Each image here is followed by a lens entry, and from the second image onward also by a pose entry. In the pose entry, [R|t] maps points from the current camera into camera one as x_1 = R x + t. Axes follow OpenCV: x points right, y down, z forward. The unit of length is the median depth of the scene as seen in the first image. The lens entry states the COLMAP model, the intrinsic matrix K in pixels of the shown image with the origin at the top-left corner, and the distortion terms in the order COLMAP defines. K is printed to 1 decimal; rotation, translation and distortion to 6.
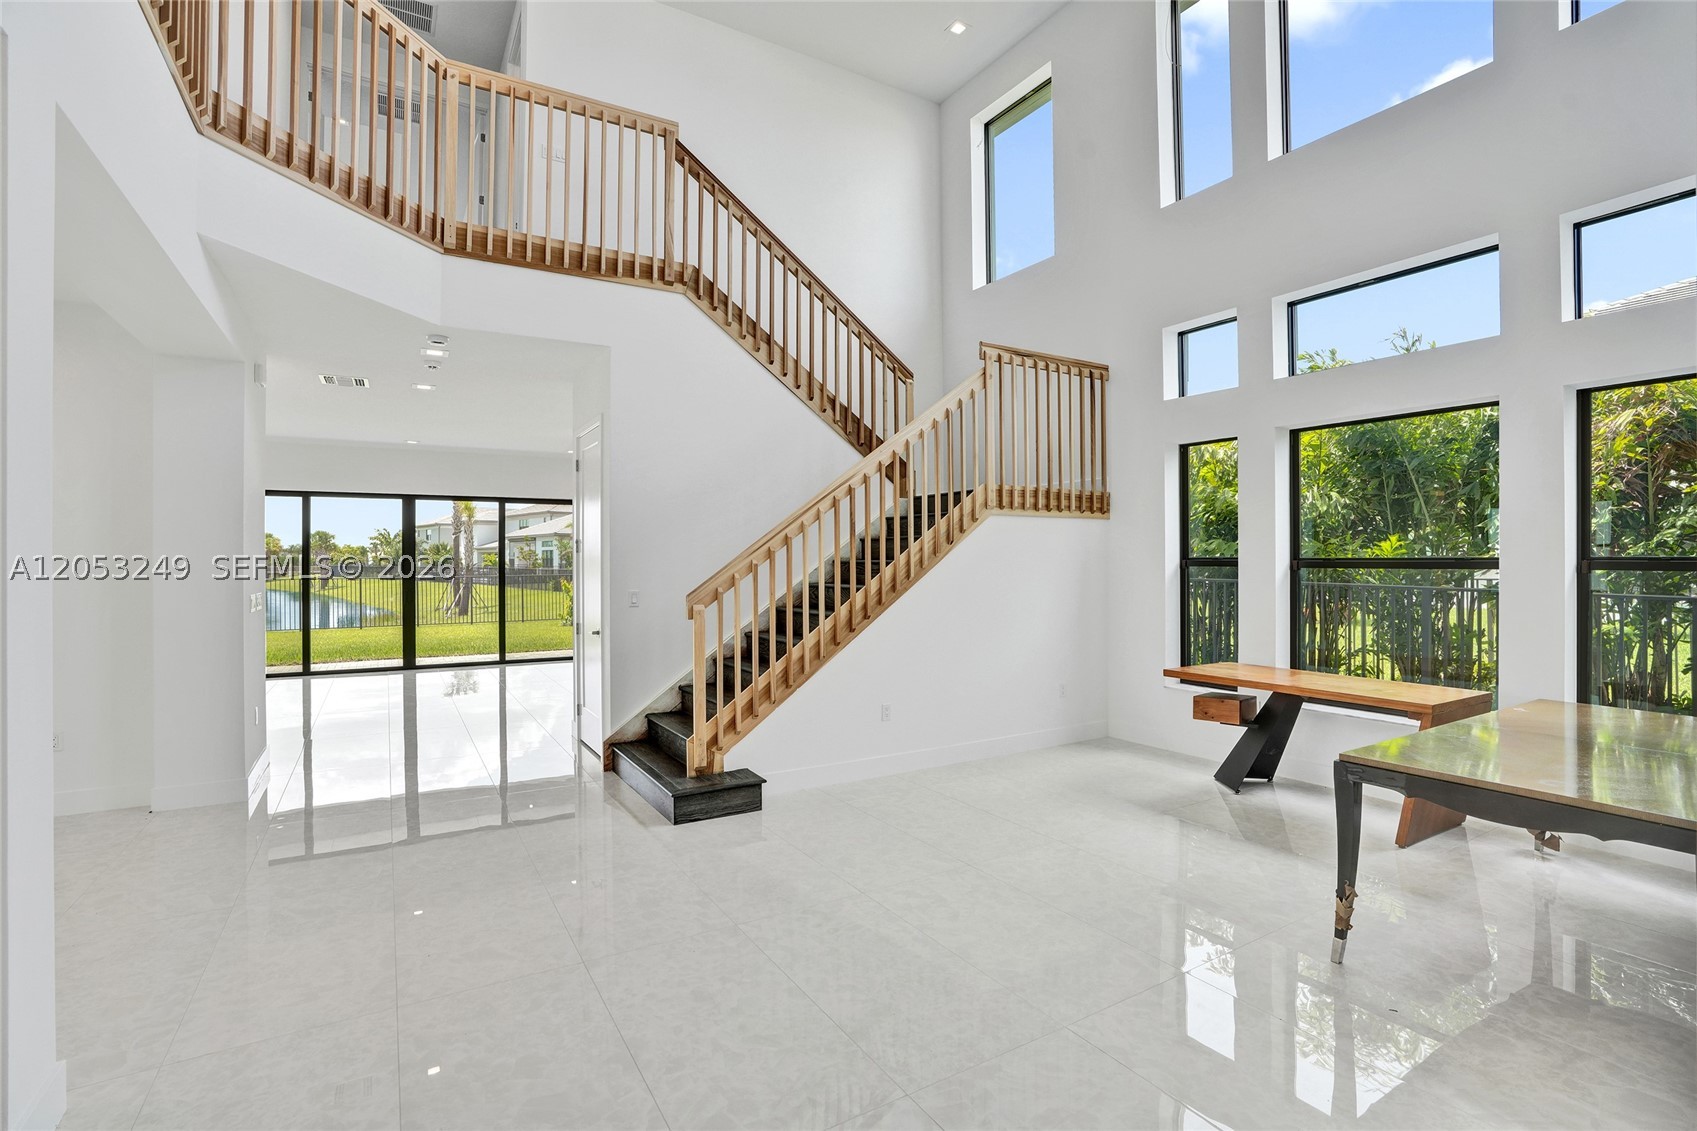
lens RADIAL K [[805.0, 0, 846.2], [0, 805.0, 554.9], [0, 0, 1]] dist [-0.052891, 0.028166]
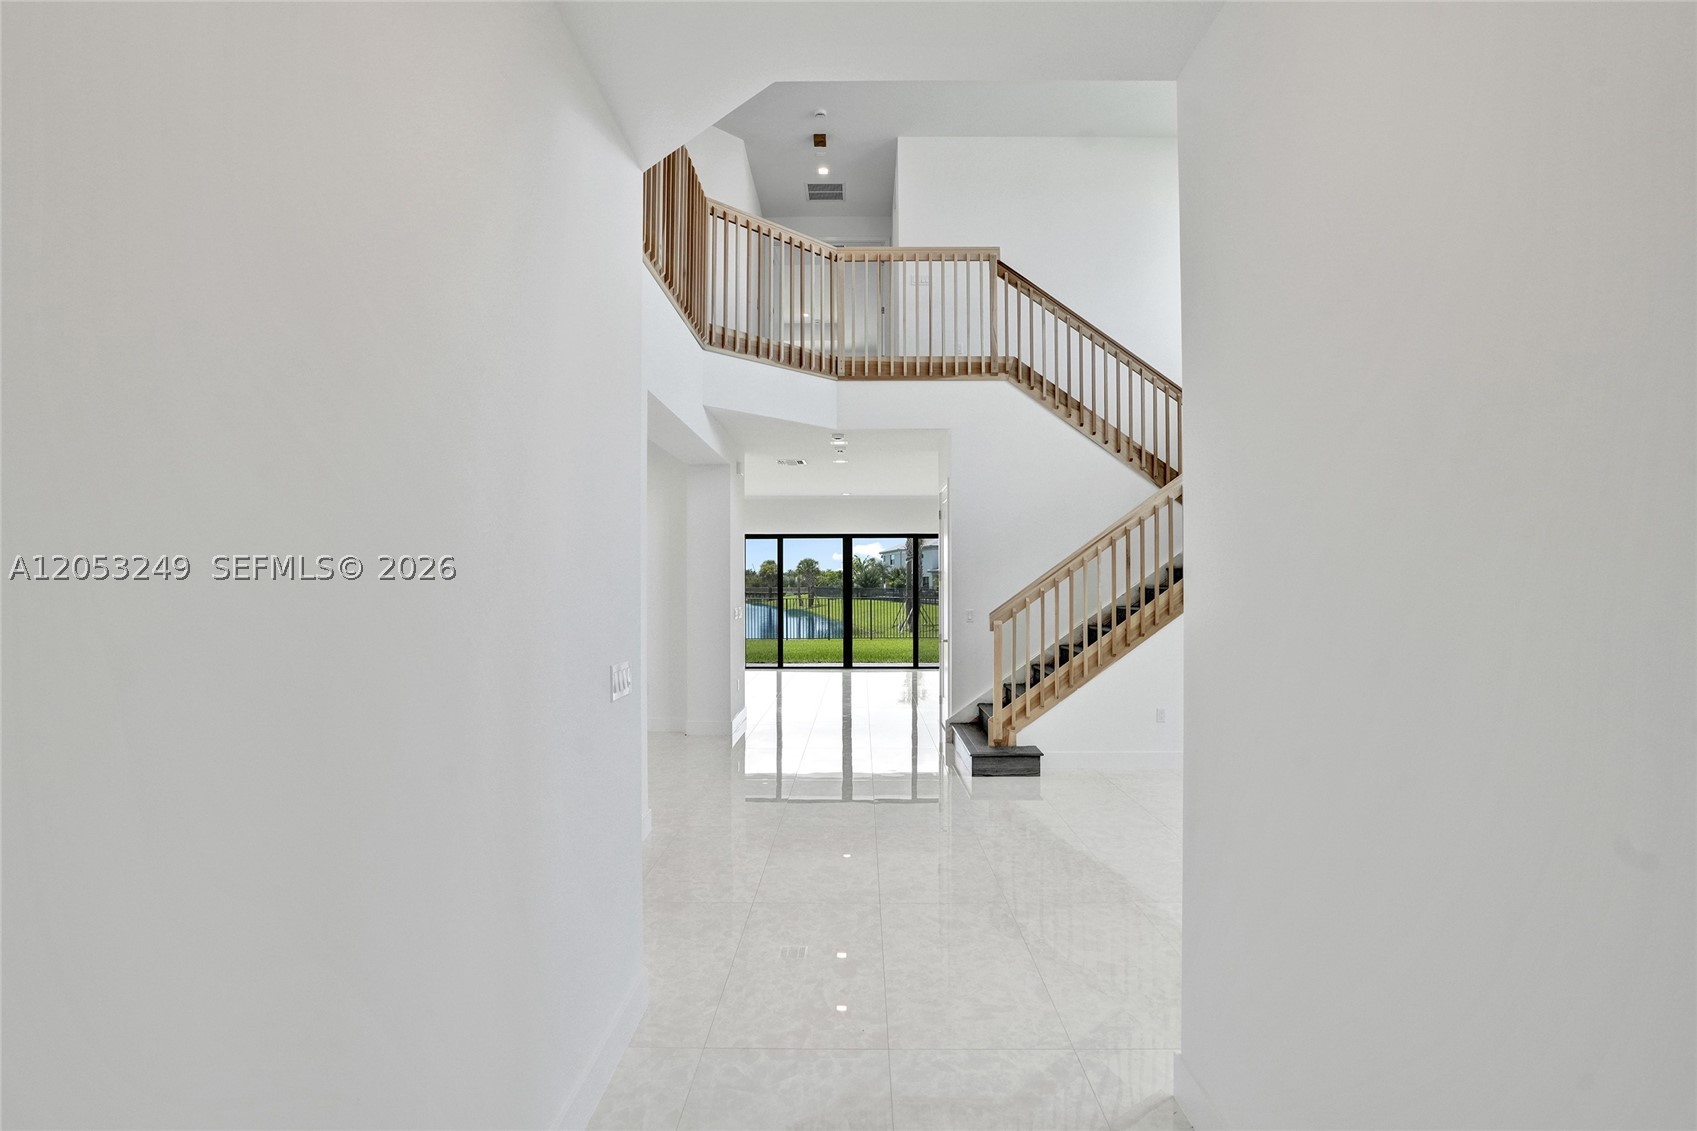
lens RADIAL K [[816.1, 0, 839.3], [0, 816.1, 572.0], [0, 0, 1]] dist [0.003241, 0.000369]
pose [[0.851834, -0.006186, -0.523776, 0.263446], [0.002742, 0.999969, -0.007351, -0.009181], [0.523805, 0.004825, 0.851825, -0.269679]]
